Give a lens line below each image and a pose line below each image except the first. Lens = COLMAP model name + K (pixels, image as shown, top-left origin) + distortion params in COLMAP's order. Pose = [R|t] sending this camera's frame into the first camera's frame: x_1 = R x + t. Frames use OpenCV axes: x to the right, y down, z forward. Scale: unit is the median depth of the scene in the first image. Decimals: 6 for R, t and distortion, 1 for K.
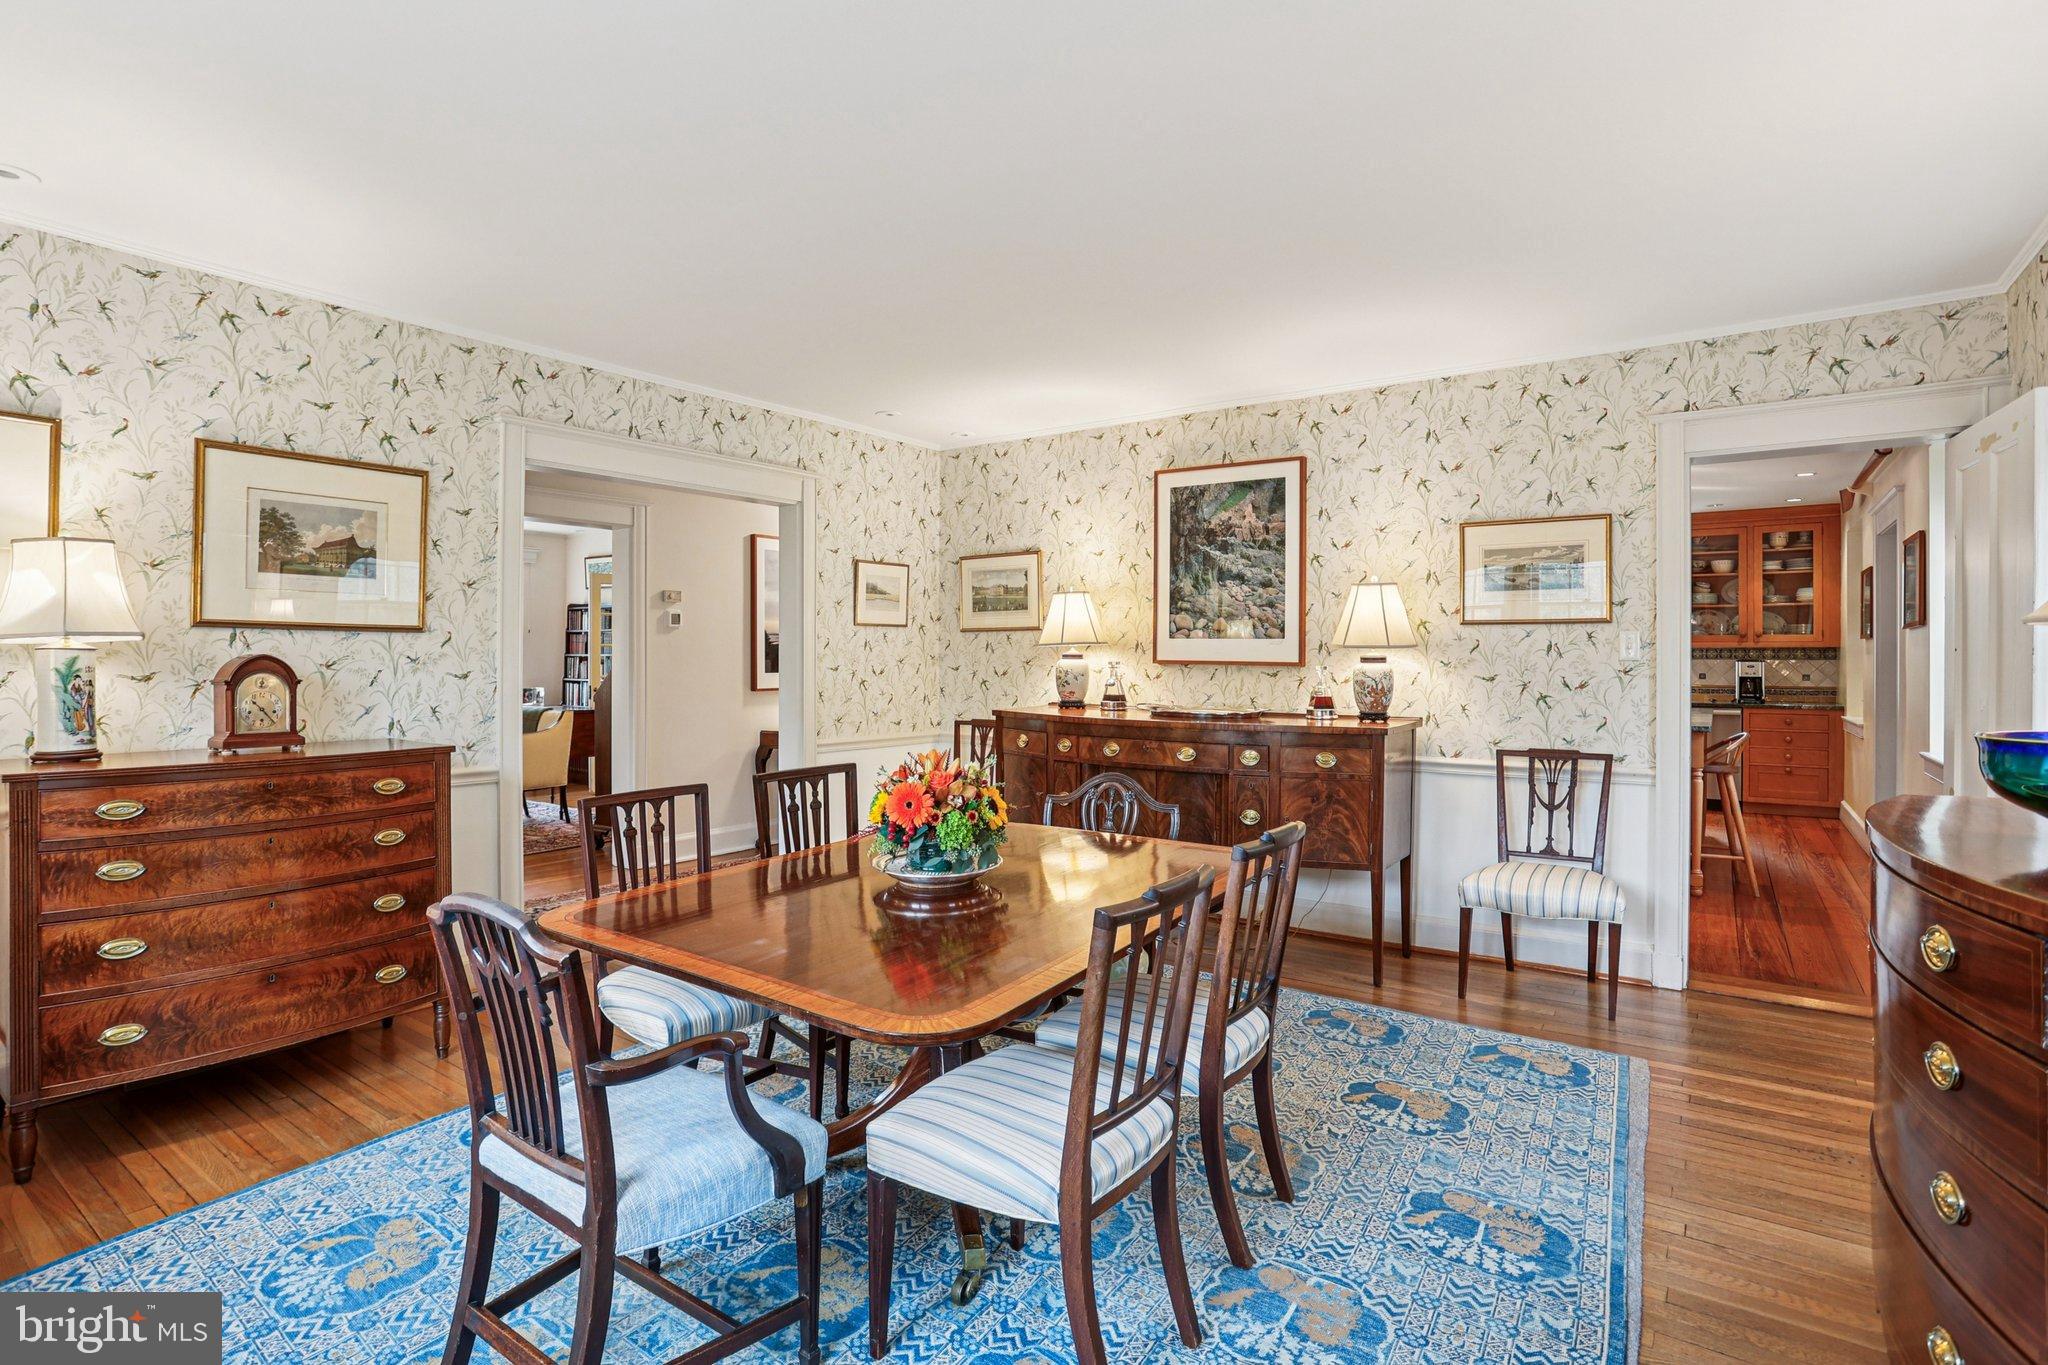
lens RADIAL K [[1046.2, 0, 1029.7], [0, 1046.2, 651.0], [0, 0, 1]] dist [-0.002415, 0.031519]
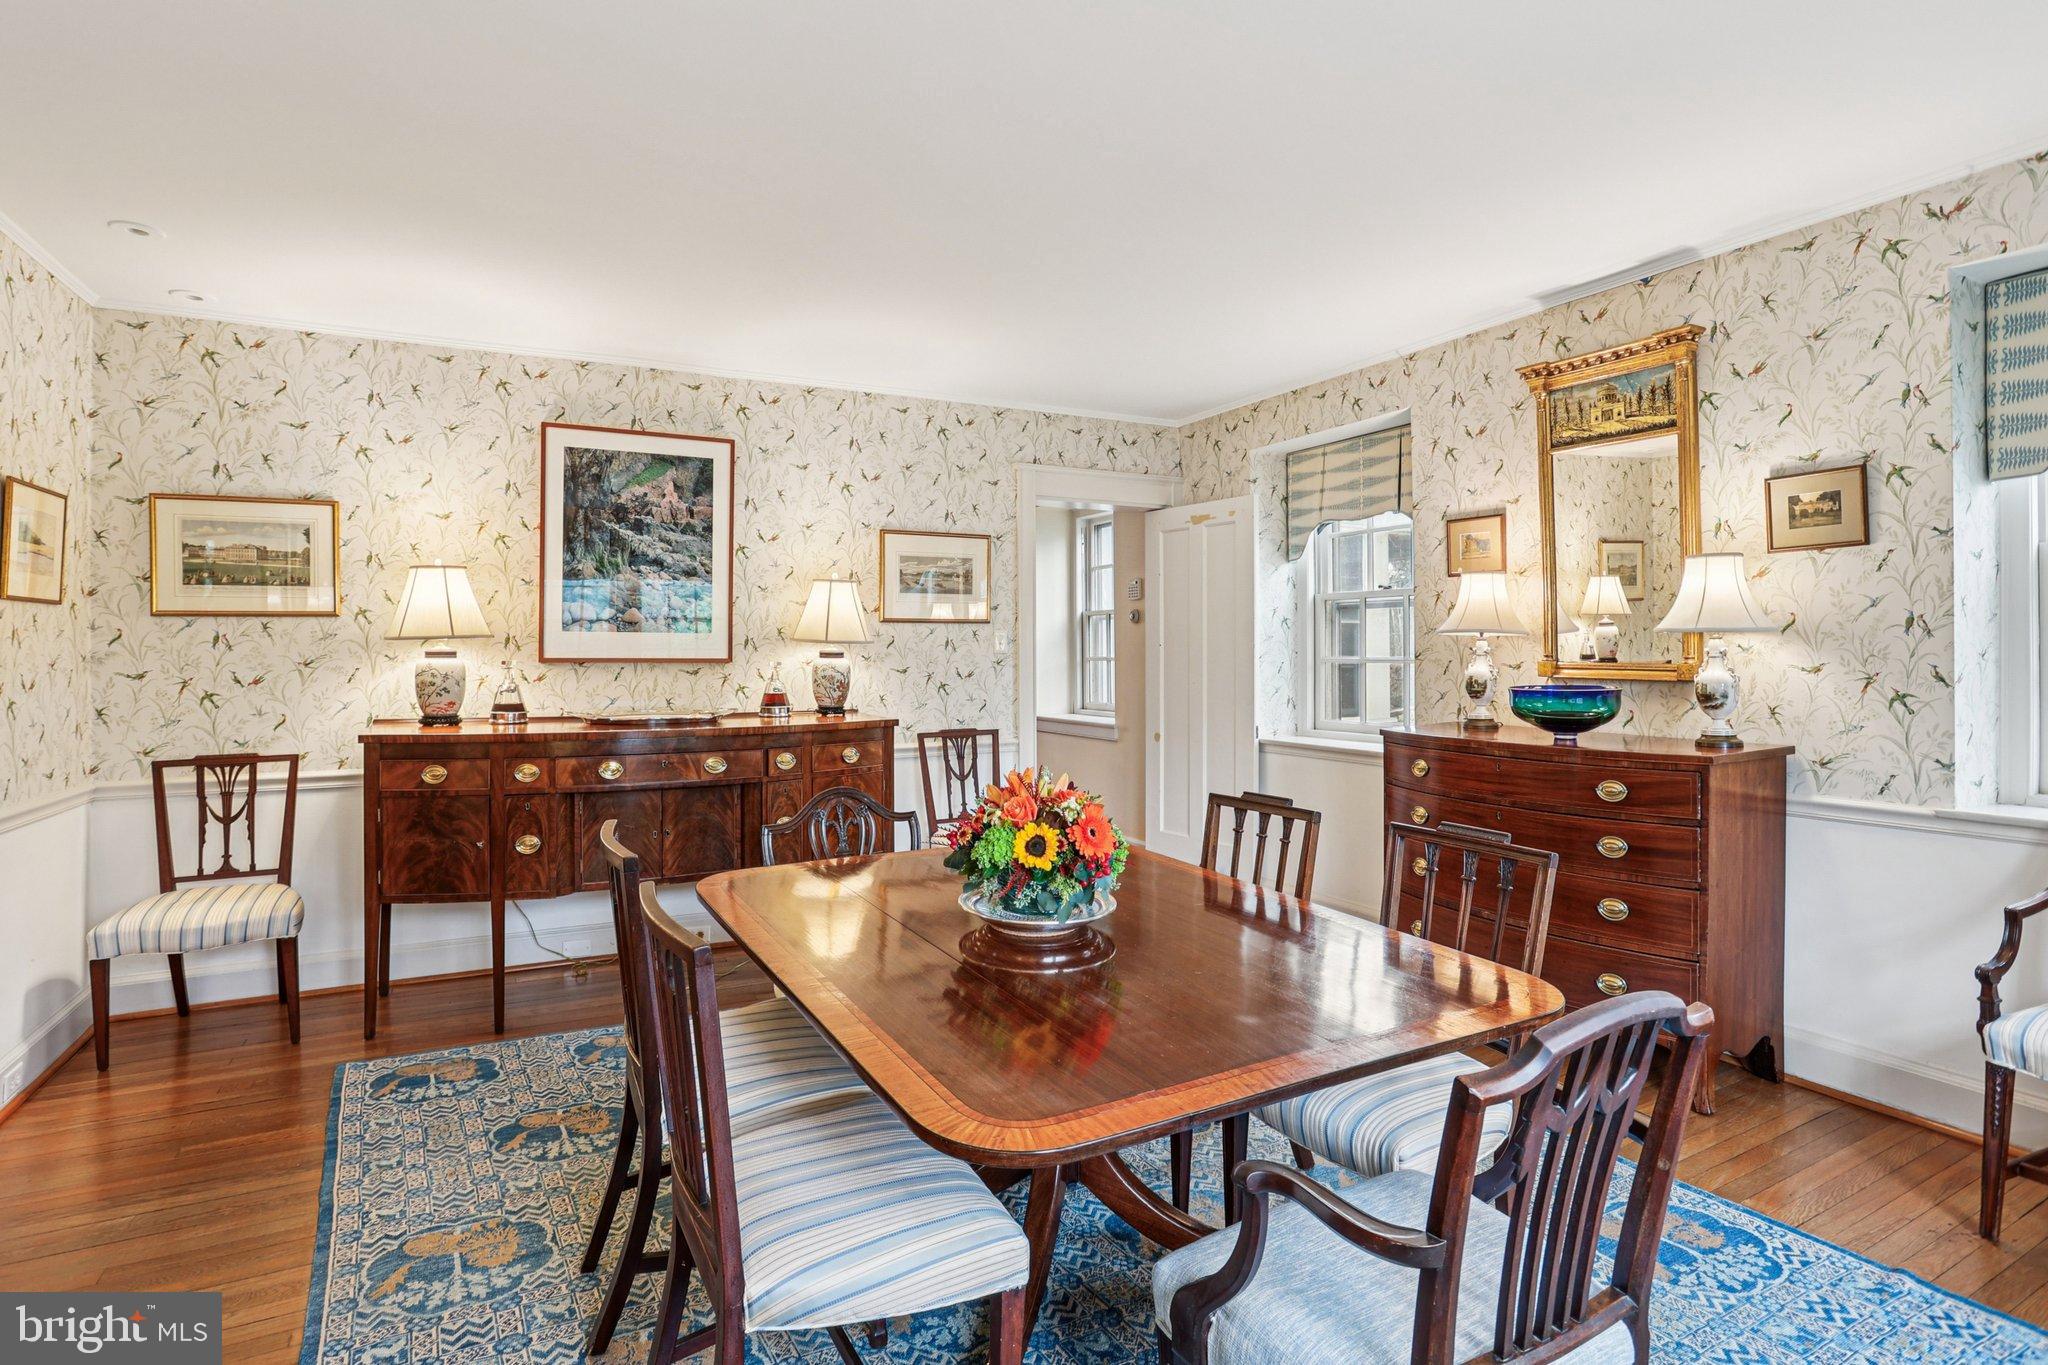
lens RADIAL K [[1060.2, 0, 1025.9], [0, 1060.2, 648.1], [0, 0, 1]] dist [-0.003484, -0.000029]
pose [[0.477145, -0.003913, 0.878816, -0.442055], [-0.000378, 0.999989, 0.004658, -0.003032], [-0.878824, -0.002555, 0.477139, 0.304517]]
